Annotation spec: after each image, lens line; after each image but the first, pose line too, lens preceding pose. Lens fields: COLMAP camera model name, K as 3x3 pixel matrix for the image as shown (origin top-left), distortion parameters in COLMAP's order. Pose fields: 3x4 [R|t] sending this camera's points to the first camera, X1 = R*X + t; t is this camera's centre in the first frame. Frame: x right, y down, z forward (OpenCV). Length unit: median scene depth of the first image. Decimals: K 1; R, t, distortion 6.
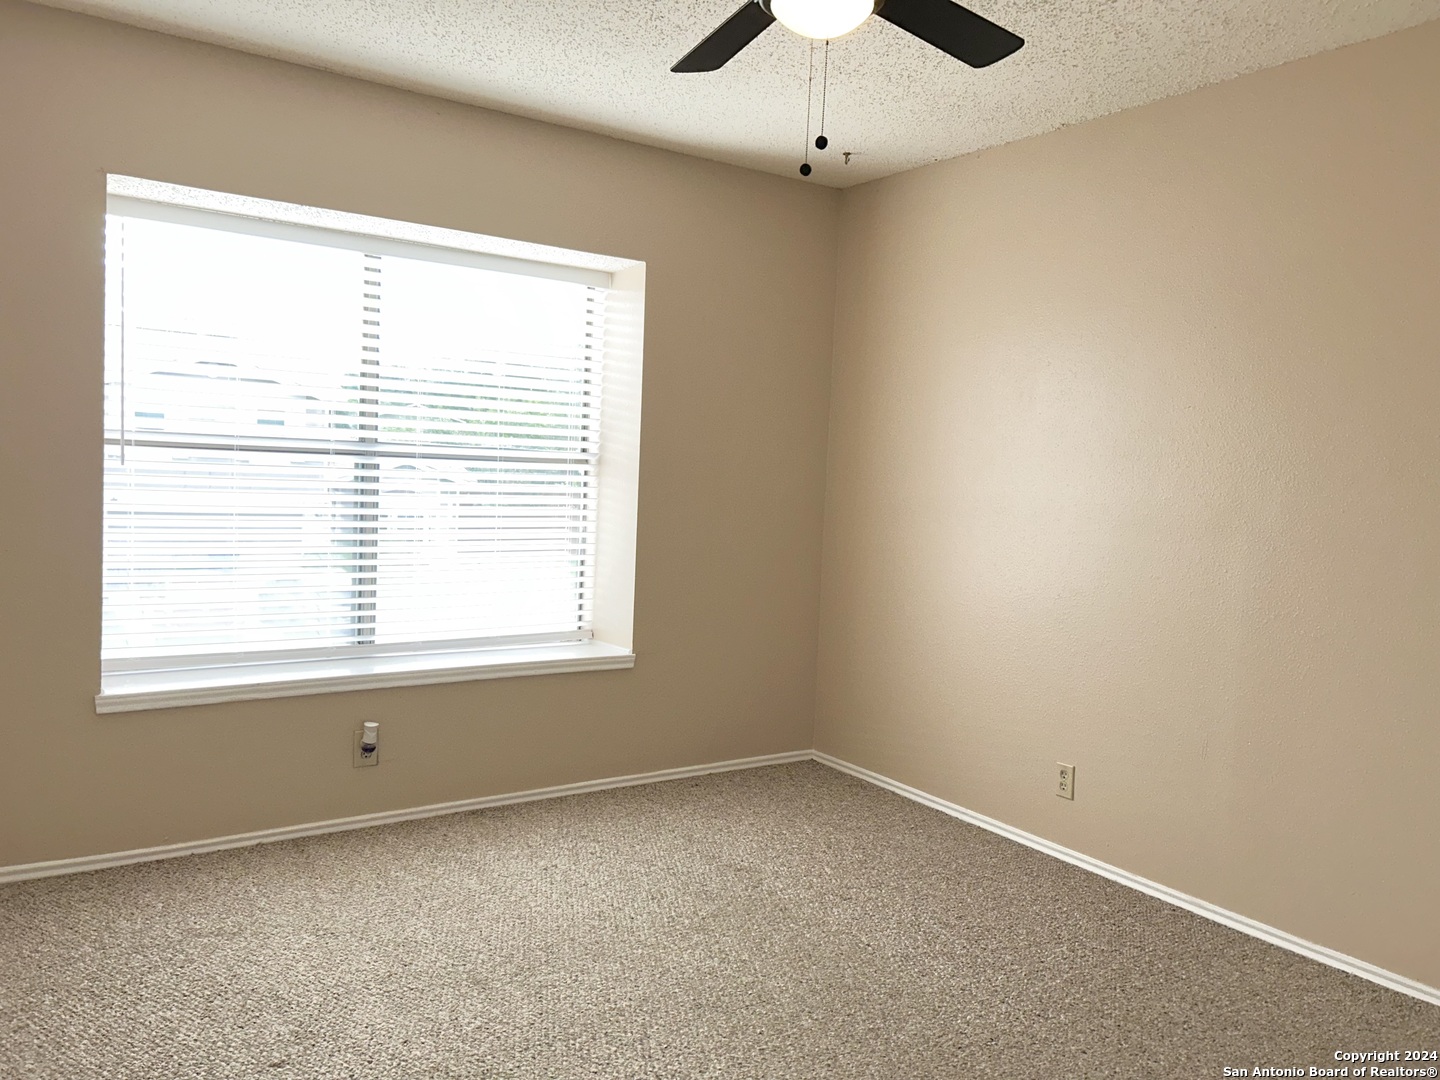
lens RADIAL K [[1089.9, 0, 719.7], [0, 1089.9, 535.5], [0, 0, 1]] dist [0.055813, -0.047274]
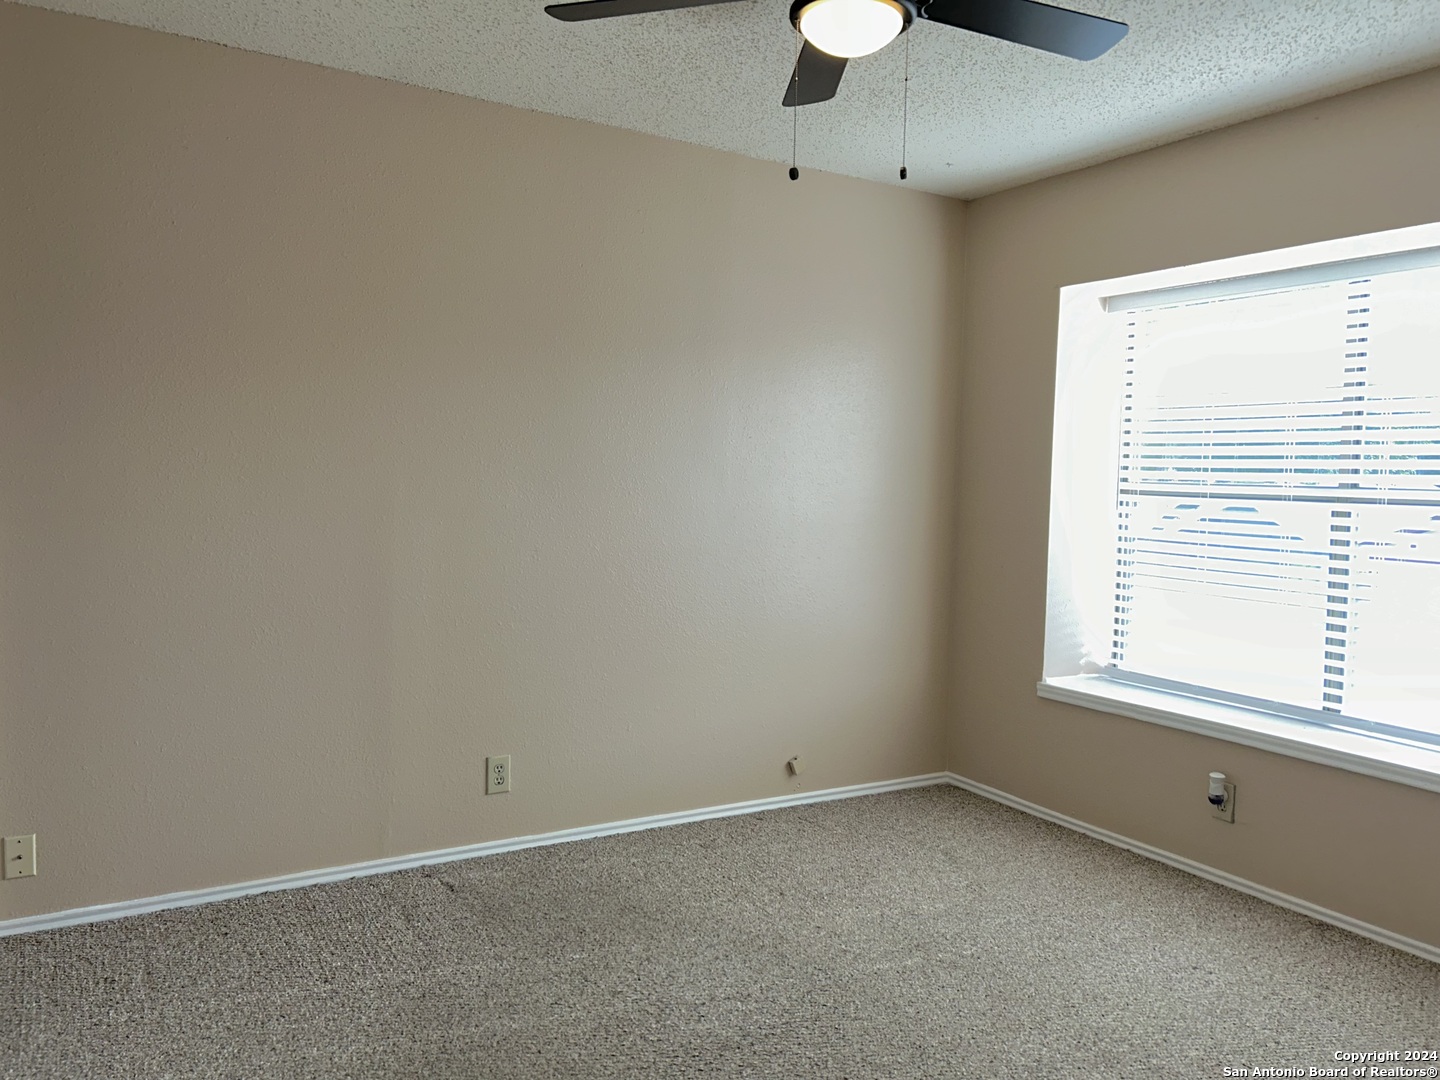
lens RADIAL K [[1089.9, 0, 719.0], [0, 1089.9, 543.0], [0, 0, 1]] dist [0.055813, -0.047274]
pose [[-0.062973, 0.008512, -0.997979, 0.630257], [-0.099821, 0.994896, 0.014785, -0.001808], [0.993011, 0.100550, -0.061801, 0.561282]]
